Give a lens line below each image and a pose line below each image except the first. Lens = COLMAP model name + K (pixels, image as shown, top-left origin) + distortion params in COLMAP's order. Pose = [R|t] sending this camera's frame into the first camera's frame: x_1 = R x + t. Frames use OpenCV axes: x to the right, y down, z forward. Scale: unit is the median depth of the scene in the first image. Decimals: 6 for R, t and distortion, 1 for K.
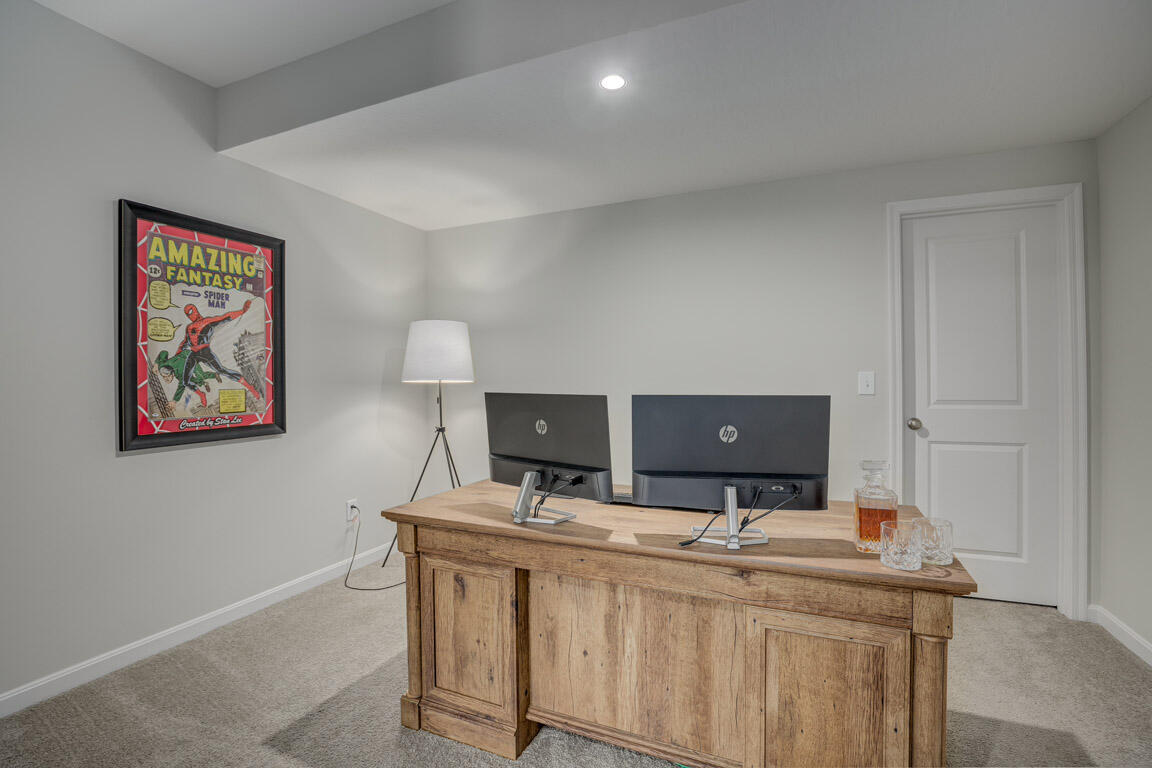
lens RADIAL K [[535.7, 0, 545.4], [0, 535.7, 386.5], [0, 0, 1]] dist [-0.034828, -0.000070]
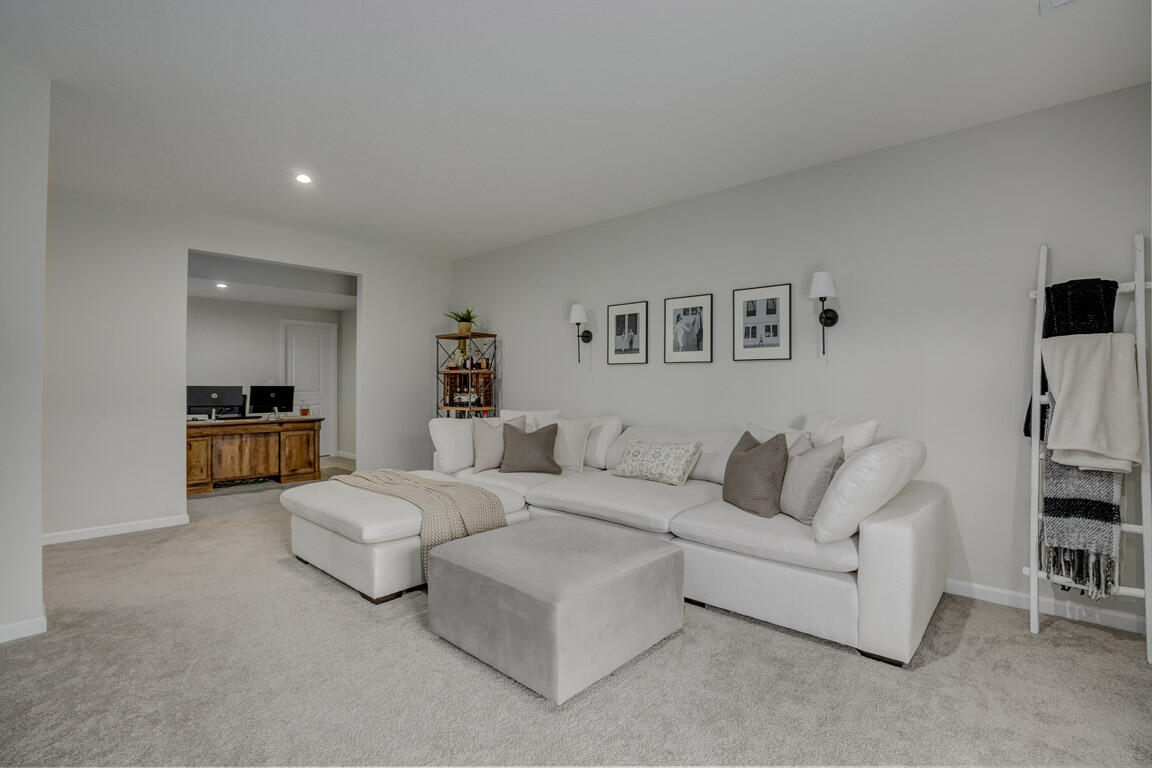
lens RADIAL K [[541.2, 0, 576.0], [0, 541.2, 384.0], [0, 0, 1]] dist [-0.001917, -0.000268]
pose [[0.323412, 0.005167, 0.946244, -2.722876], [-0.002528, 0.999986, -0.004597, 0.012995], [-0.946255, -0.000905, 0.323420, -2.467731]]
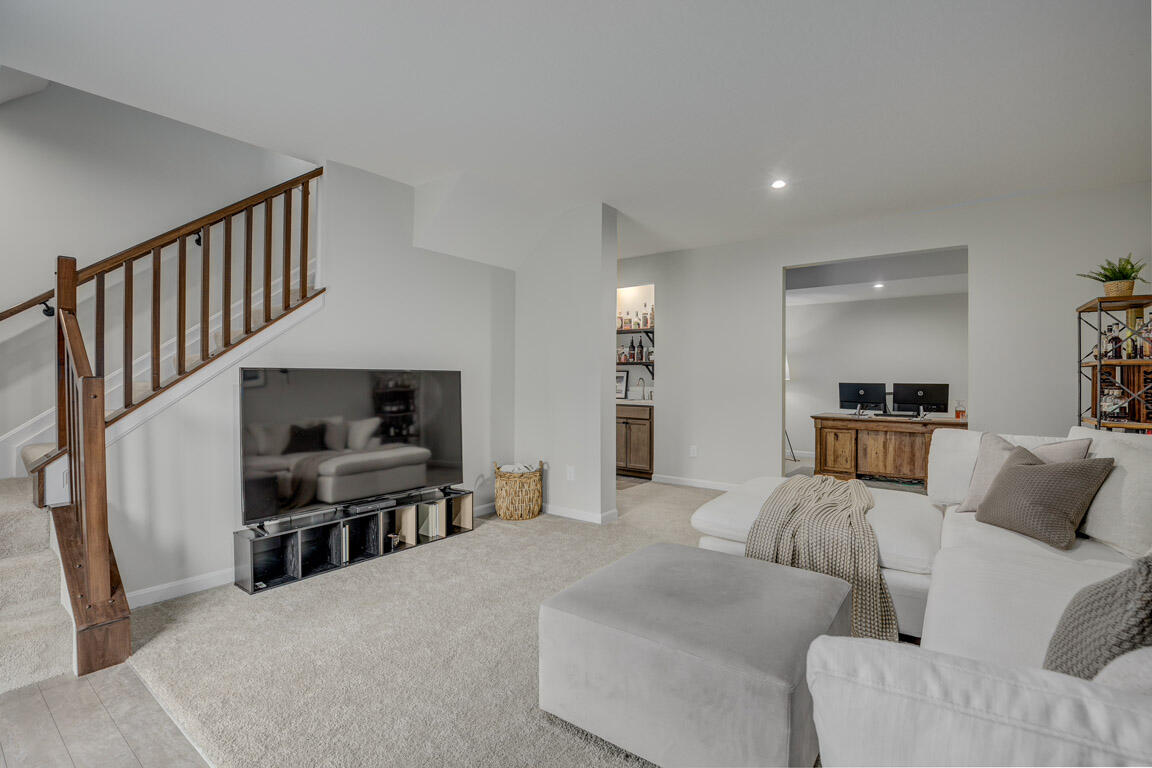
lens RADIAL K [[541.2, 0, 576.0], [0, 541.2, 384.0], [0, 0, 1]] dist [-0.001917, -0.000268]
pose [[0.976475, 0.010724, -0.215364, -1.195459], [-0.008767, 0.999911, 0.010040, 0.001234], [0.215453, -0.007915, 0.976482, -3.214869]]
